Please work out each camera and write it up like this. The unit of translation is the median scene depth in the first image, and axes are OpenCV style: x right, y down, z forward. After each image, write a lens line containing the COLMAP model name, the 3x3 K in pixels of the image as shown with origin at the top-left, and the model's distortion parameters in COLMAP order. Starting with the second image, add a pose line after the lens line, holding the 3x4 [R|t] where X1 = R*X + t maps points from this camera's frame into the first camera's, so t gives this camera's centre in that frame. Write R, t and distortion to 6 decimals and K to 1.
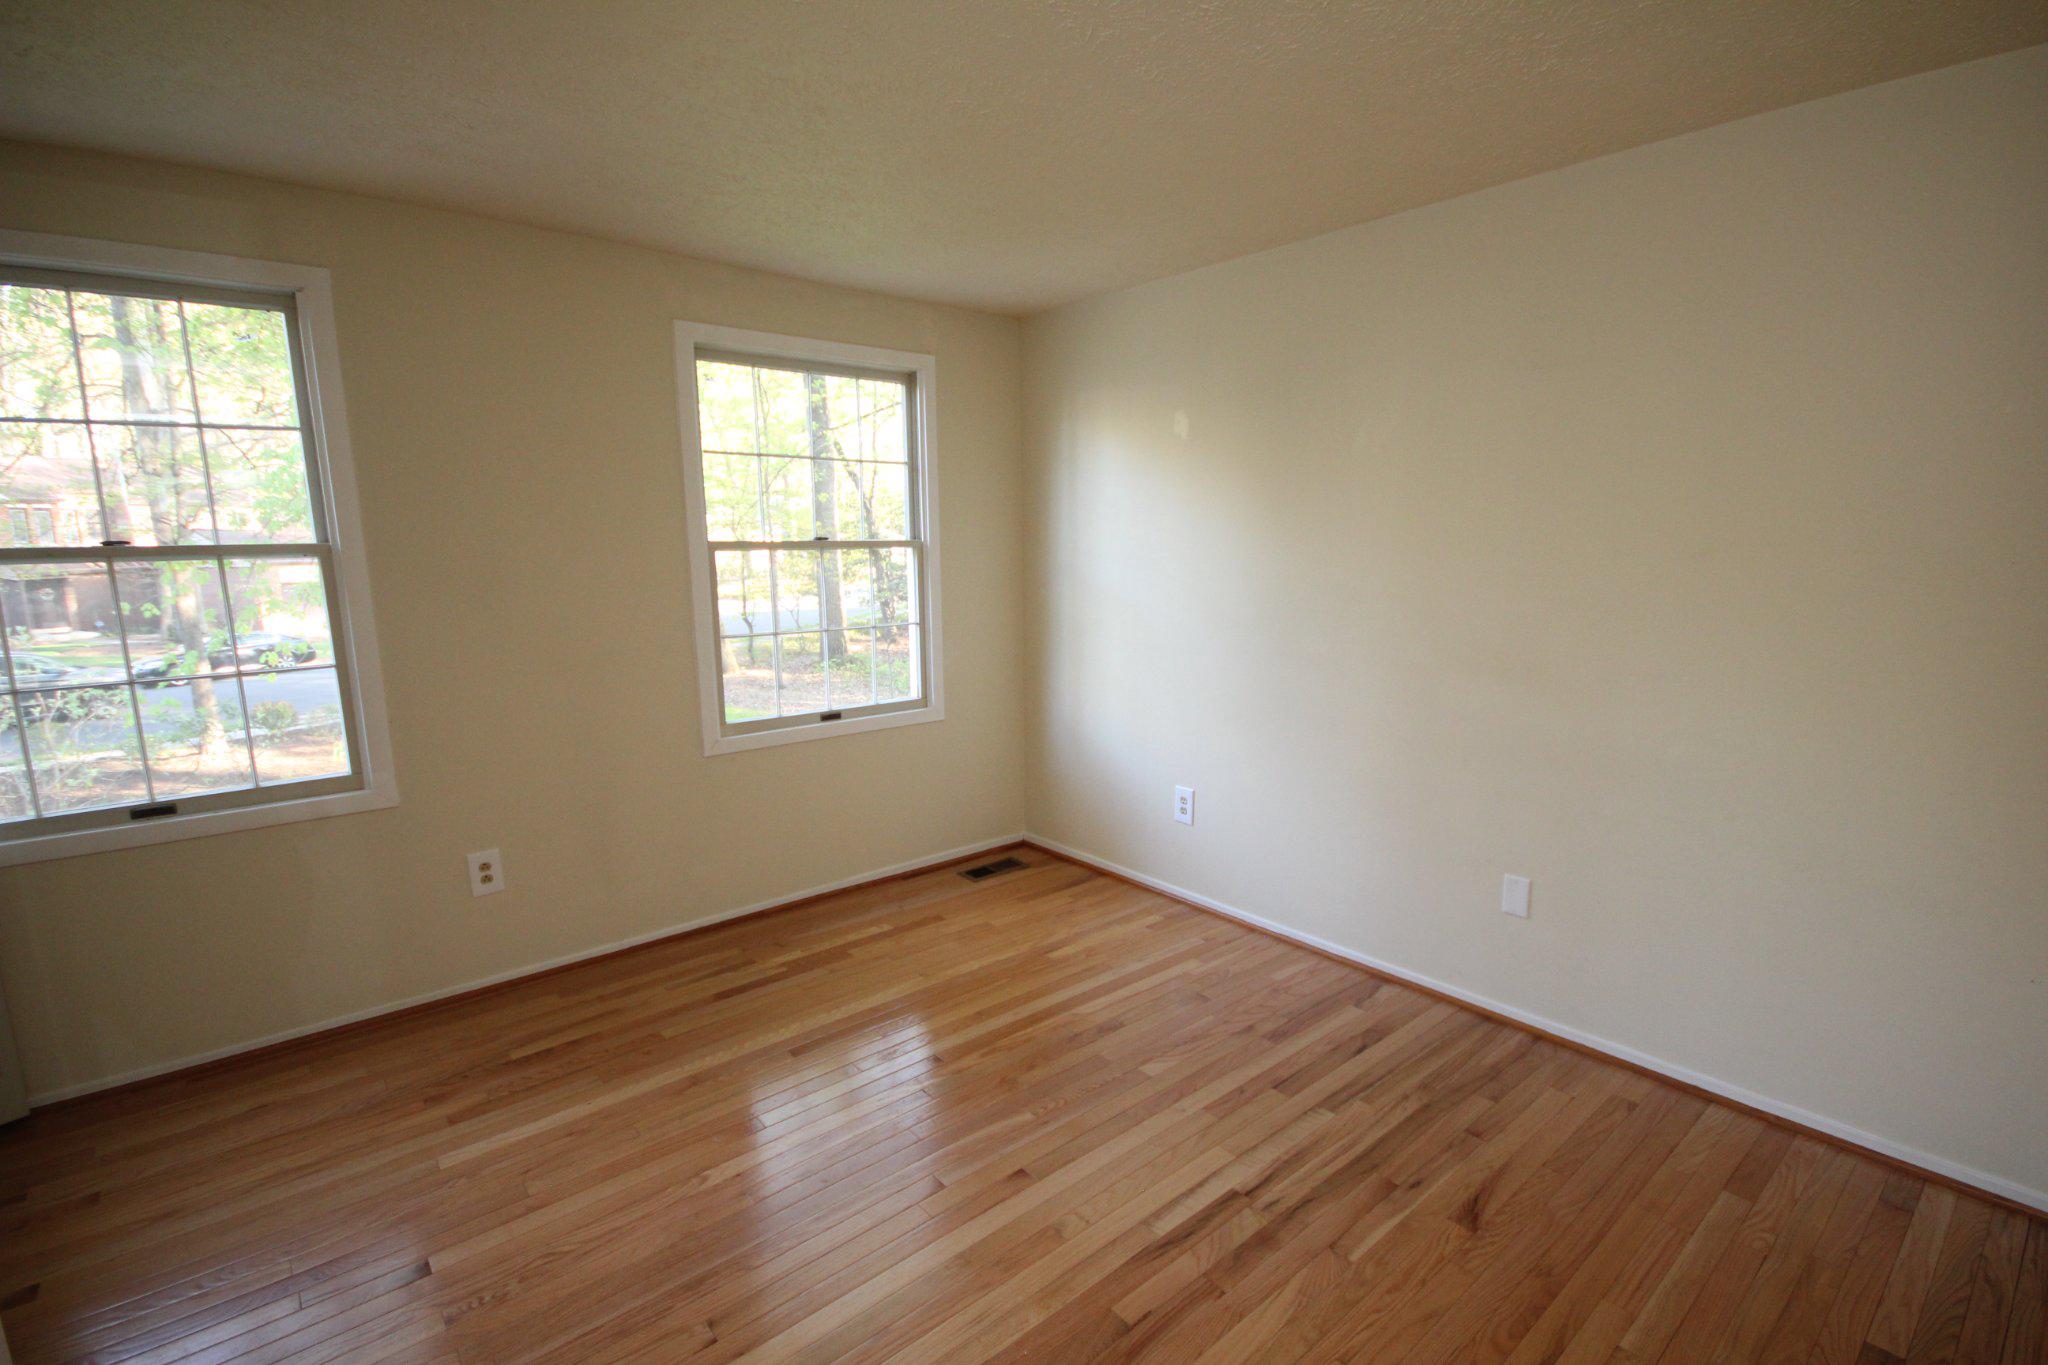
lens RADIAL K [[910.3, 0, 1024.0], [0, 910.3, 682.5], [0, 0, 1]] dist [0.040072, -0.038387]
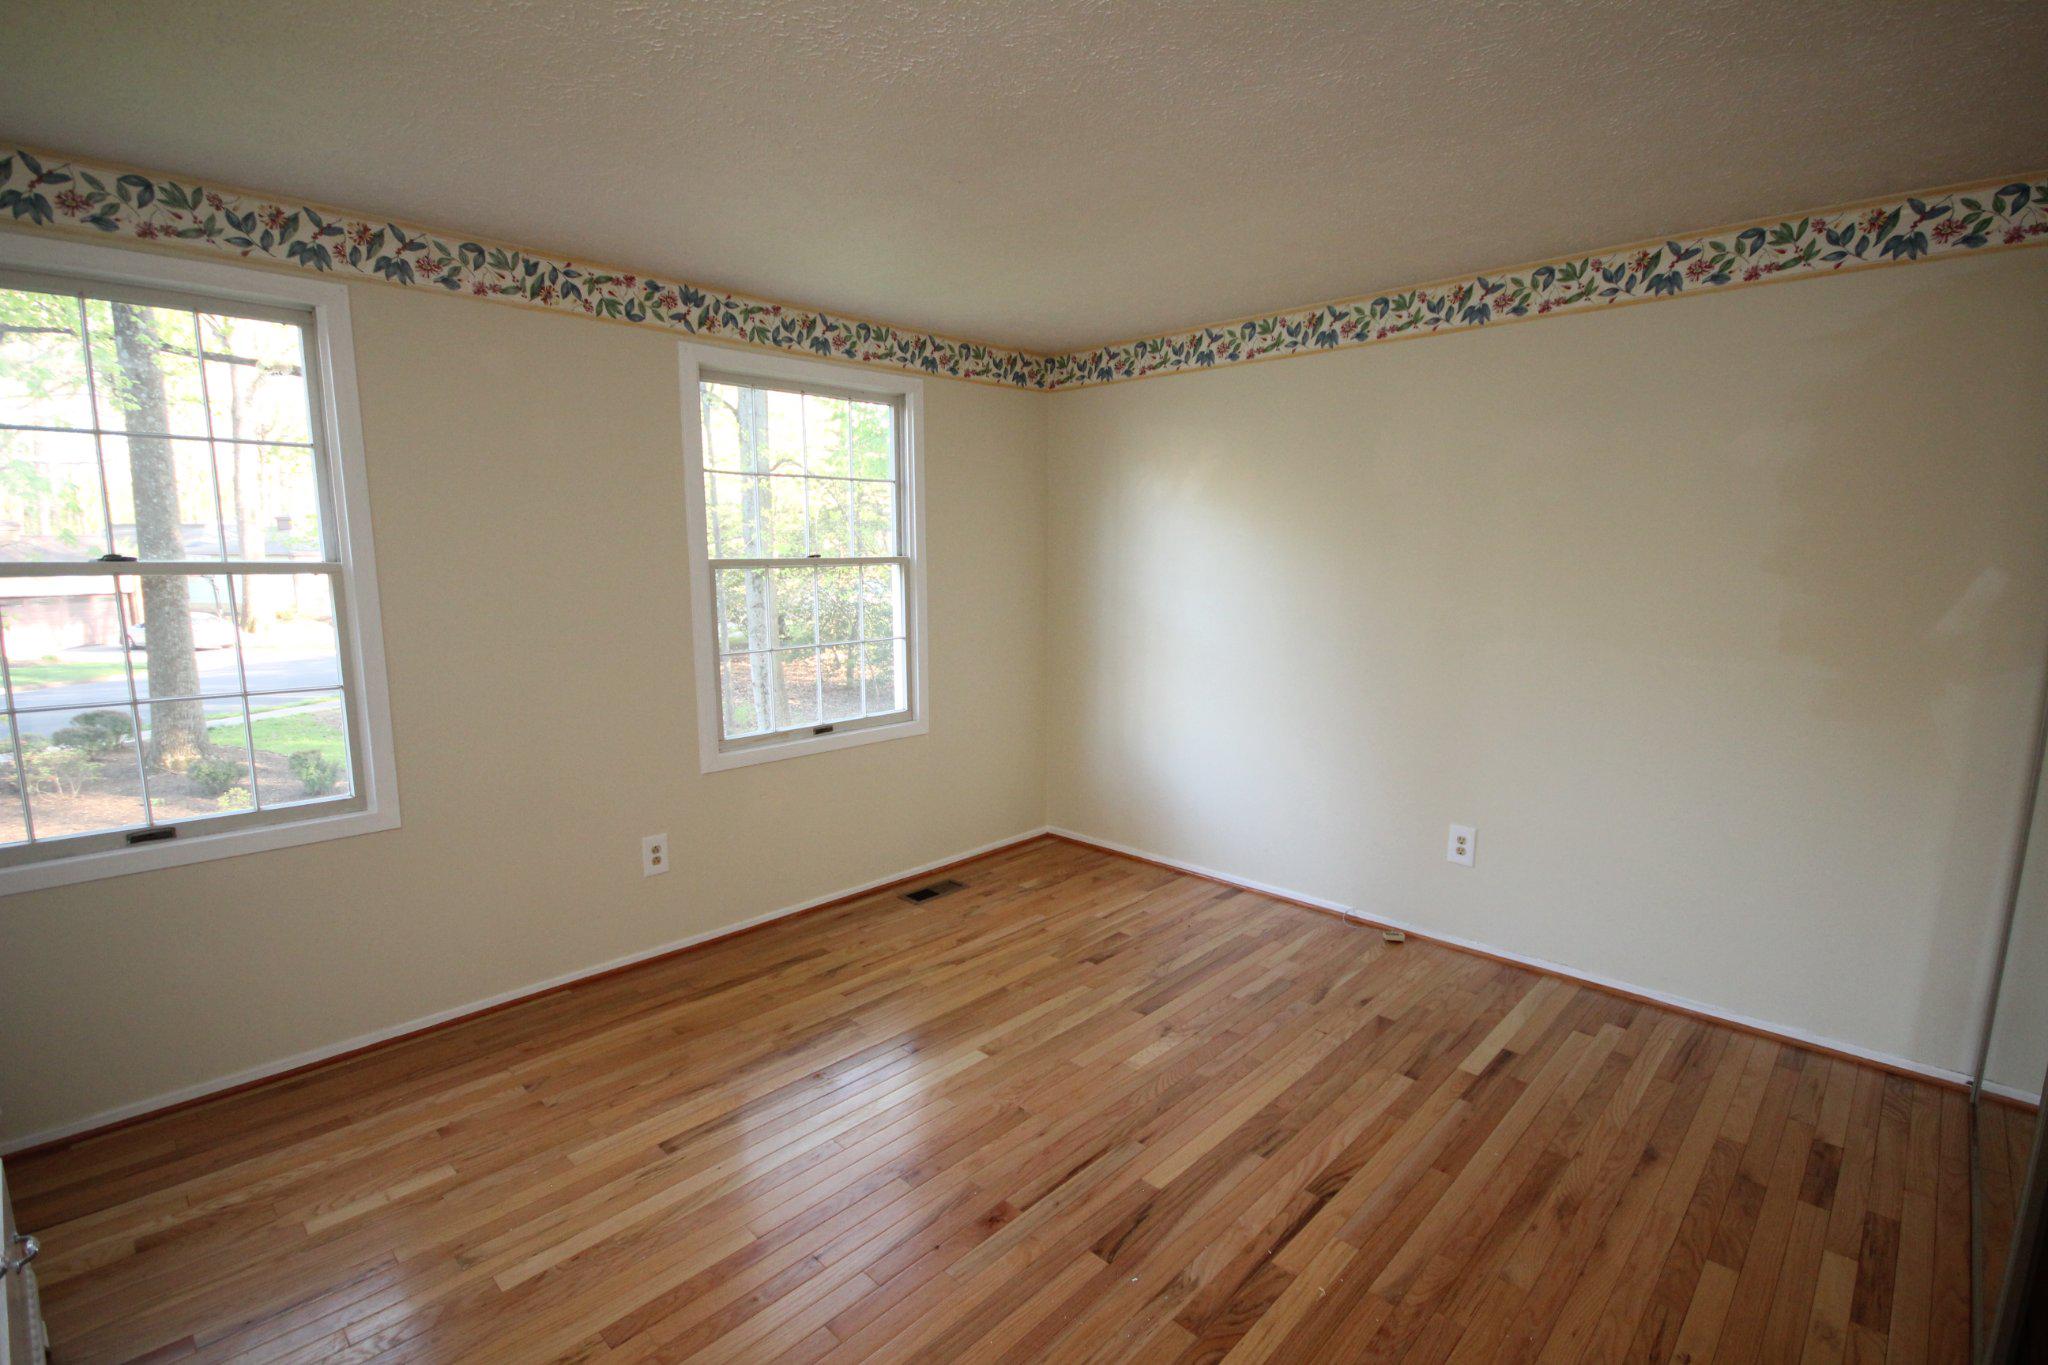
lens RADIAL K [[955.4, 0, 1027.8], [0, 955.4, 704.0], [0, 0, 1]] dist [-0.003345, -0.000010]
pose [[0.993217, -0.015260, 0.115269, -0.125078], [0.015613, 0.999876, -0.002160, 0.015455], [-0.115222, 0.003945, 0.993332, -0.094187]]
